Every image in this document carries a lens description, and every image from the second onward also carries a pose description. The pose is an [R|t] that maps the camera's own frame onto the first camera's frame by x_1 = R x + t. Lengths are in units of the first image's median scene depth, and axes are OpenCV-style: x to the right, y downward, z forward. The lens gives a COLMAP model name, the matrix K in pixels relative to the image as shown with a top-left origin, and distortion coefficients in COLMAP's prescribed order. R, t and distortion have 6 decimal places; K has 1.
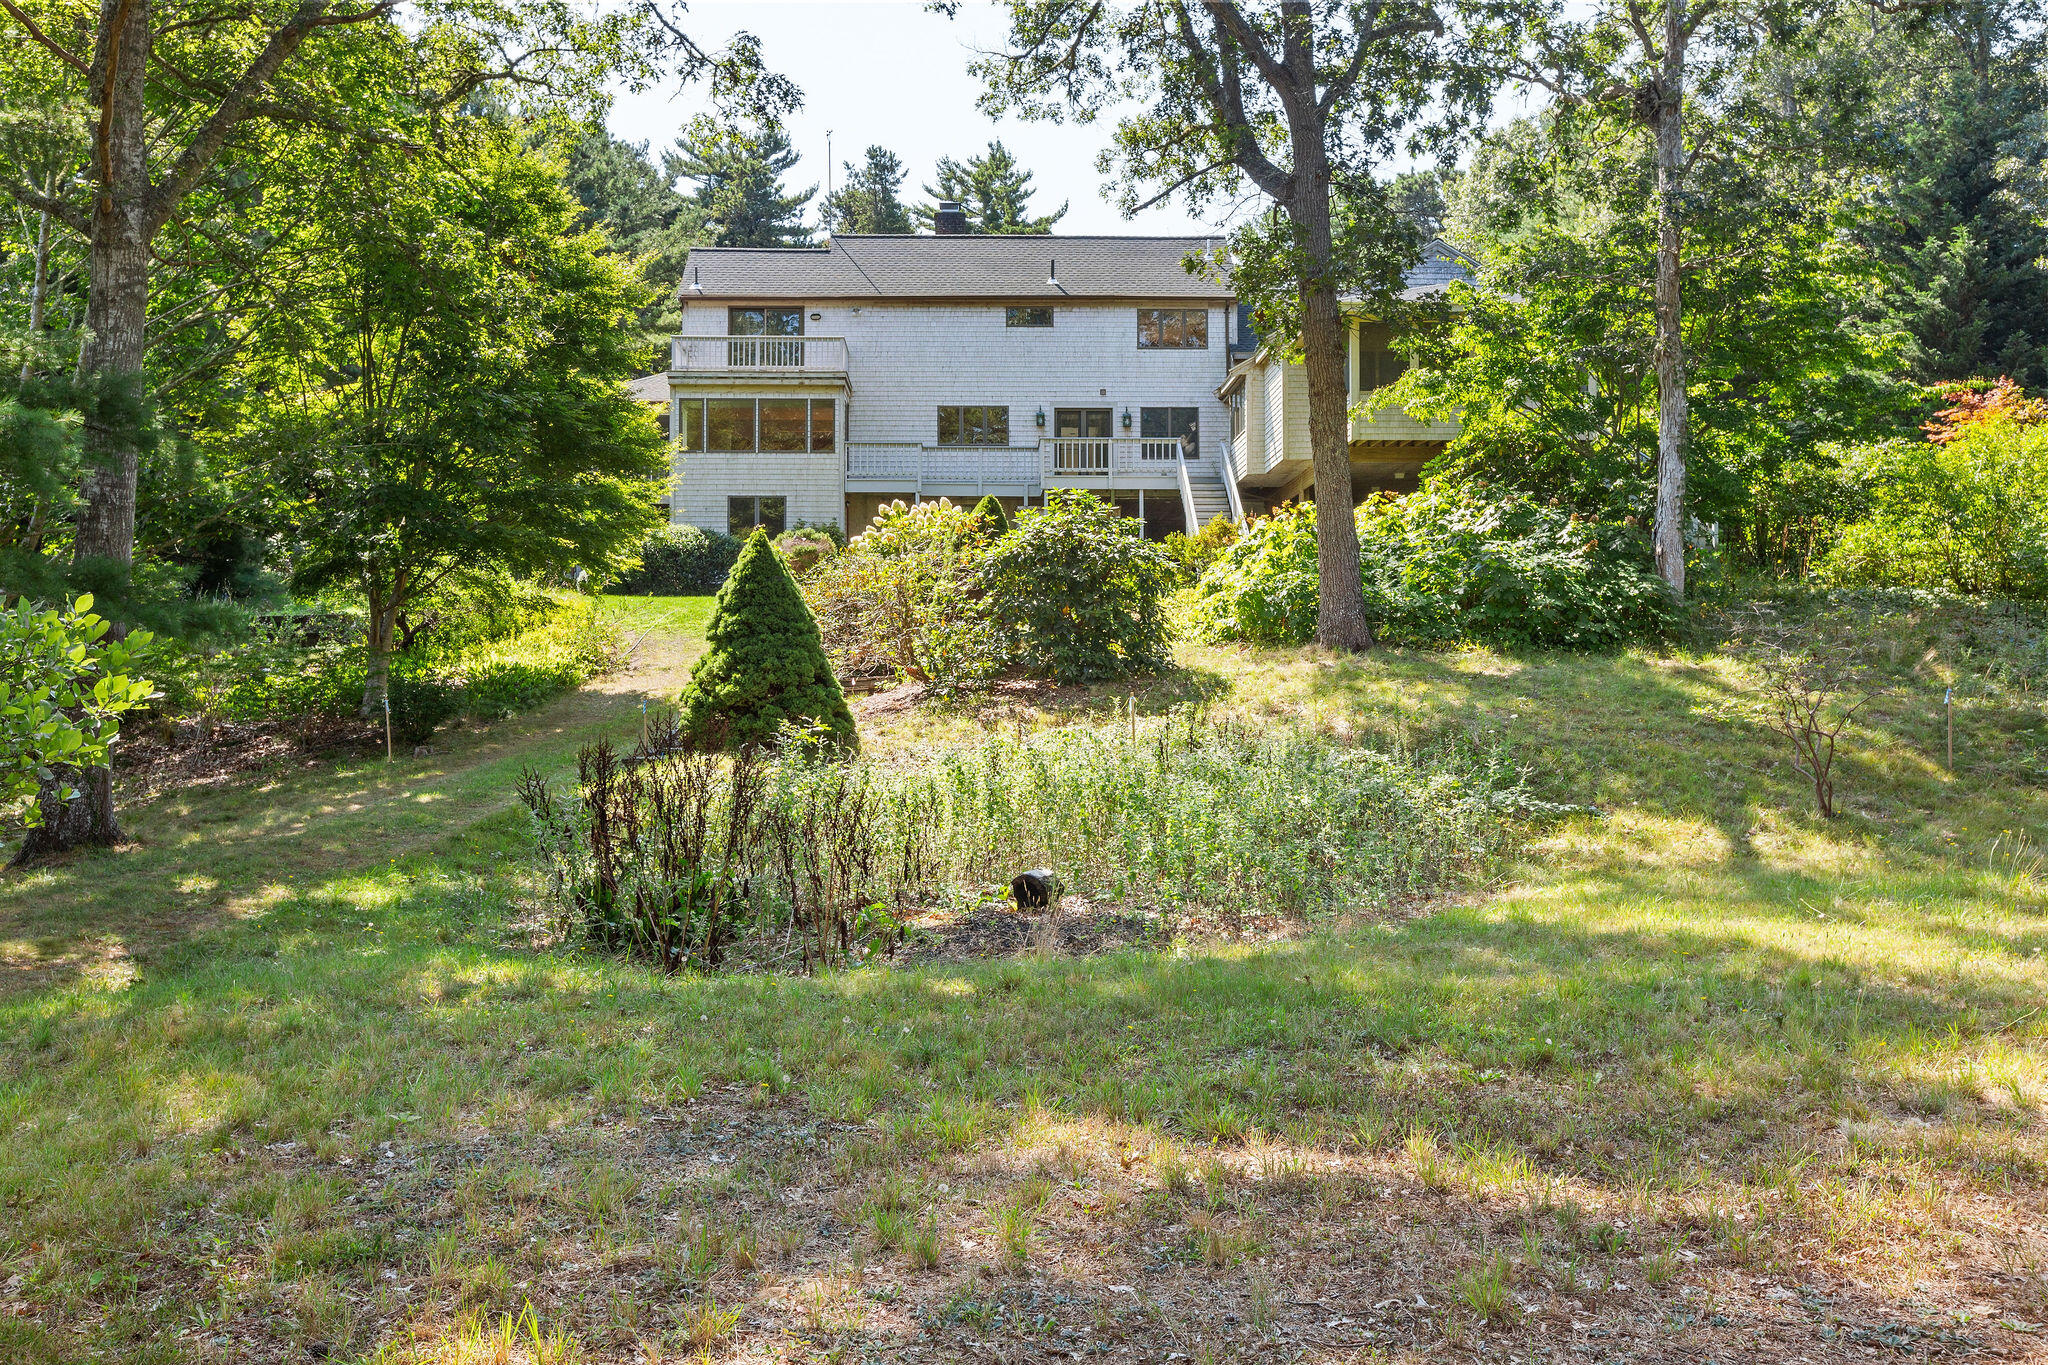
lens RADIAL K [[1833.4, 0, 1023.0], [0, 1833.4, 679.9], [0, 0, 1]] dist [-0.020772, -0.006188]
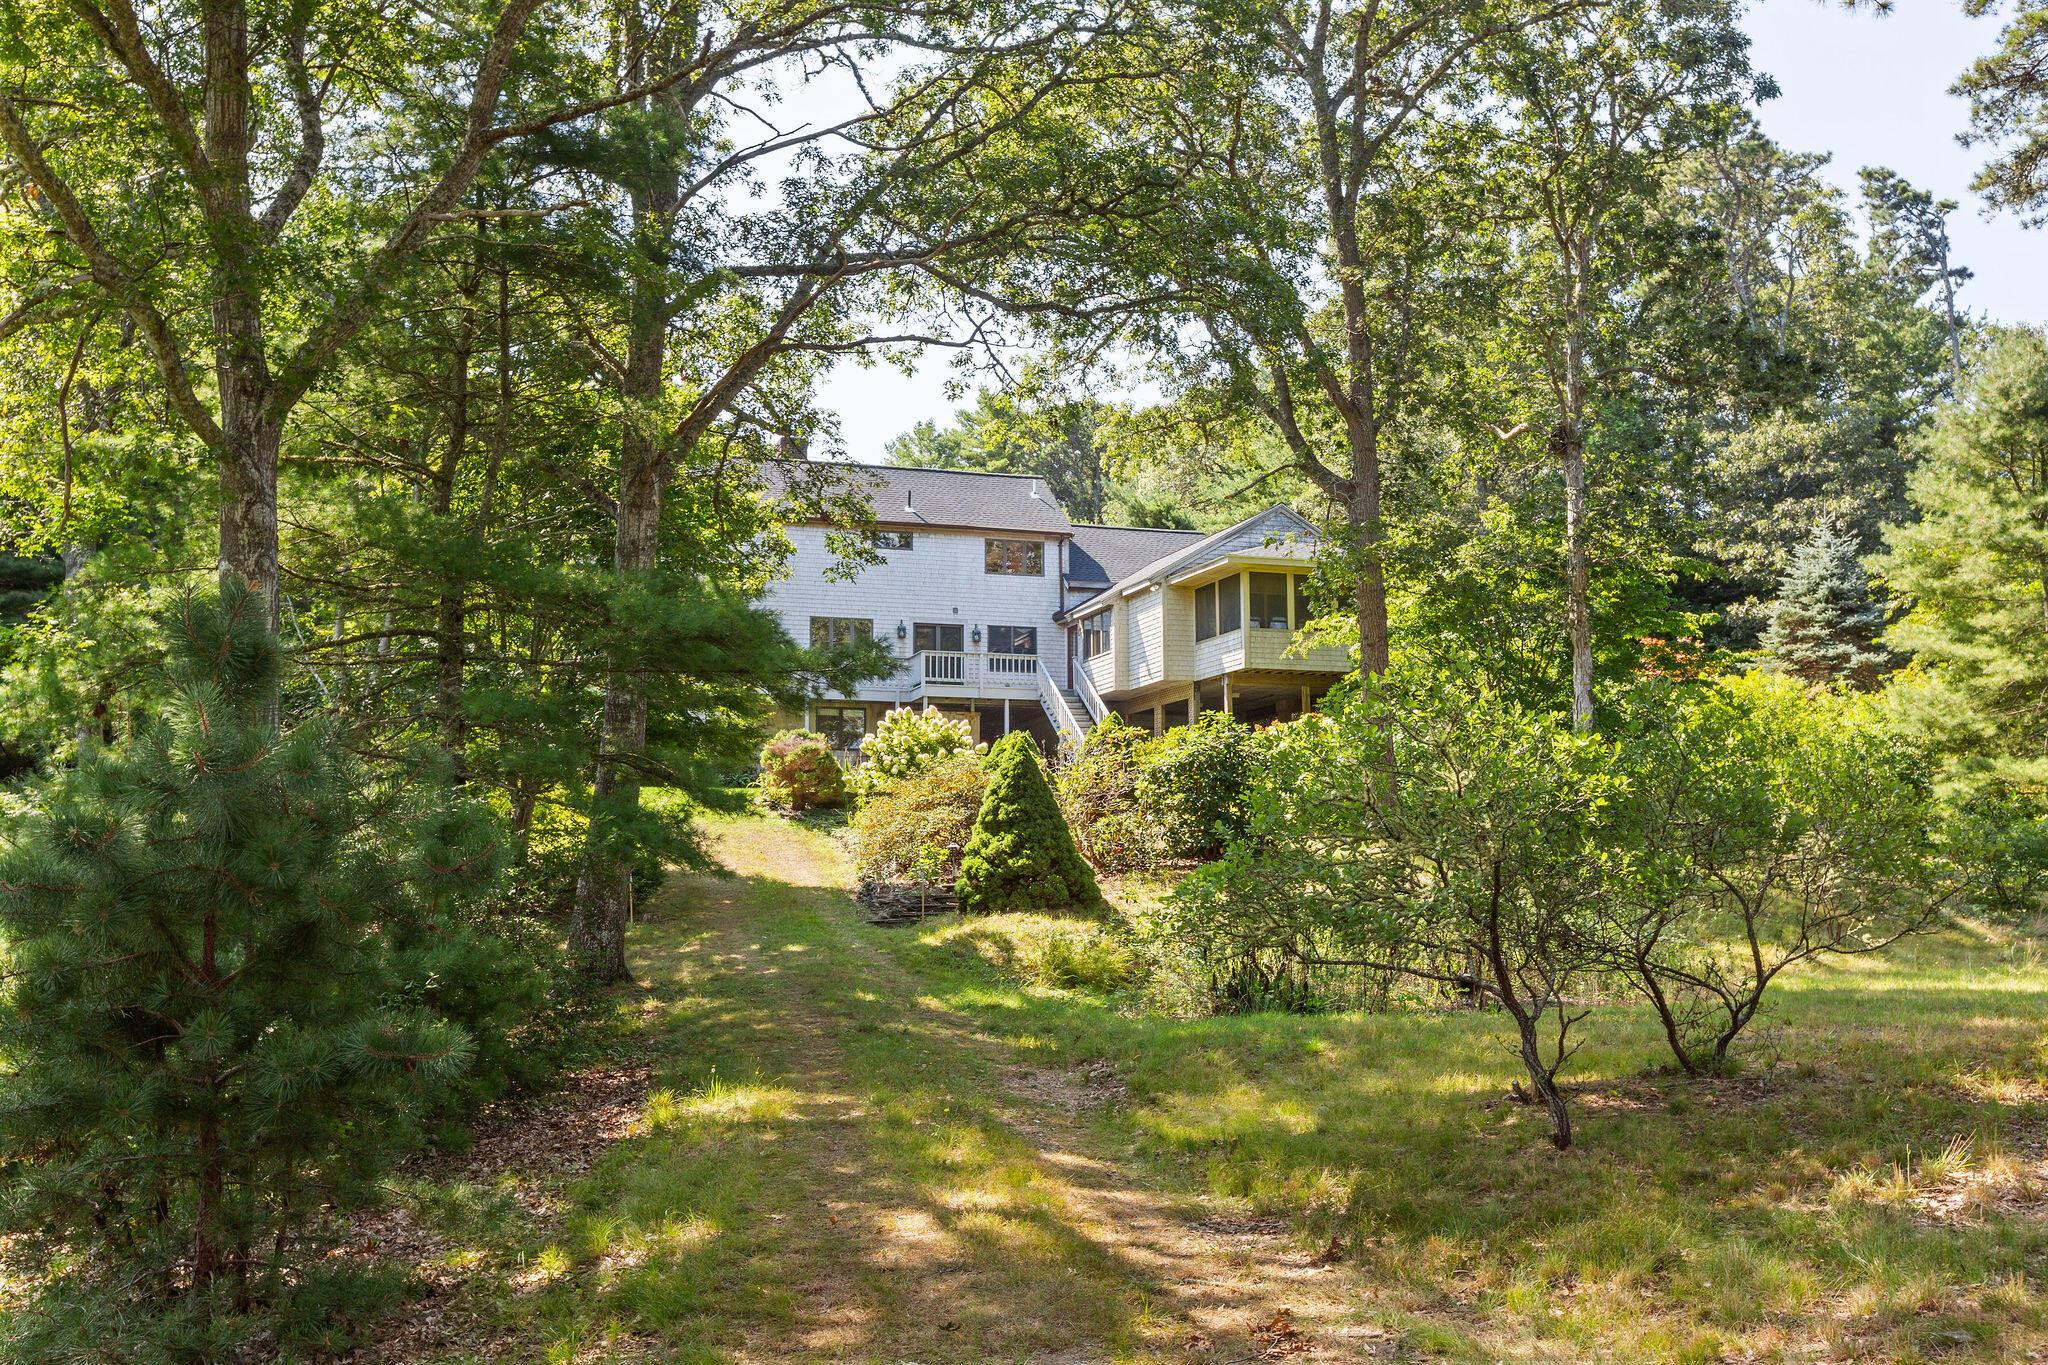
lens RADIAL K [[2104.8, 0, 1025.0], [0, 2104.8, 683.2], [0, 0, 1]] dist [-0.001233, 0.000000]
pose [[0.936964, 0.030675, 0.348076, -0.362271], [0.004250, 0.995065, -0.099134, 0.014180], [-0.349399, 0.094364, 0.932210, -0.205240]]
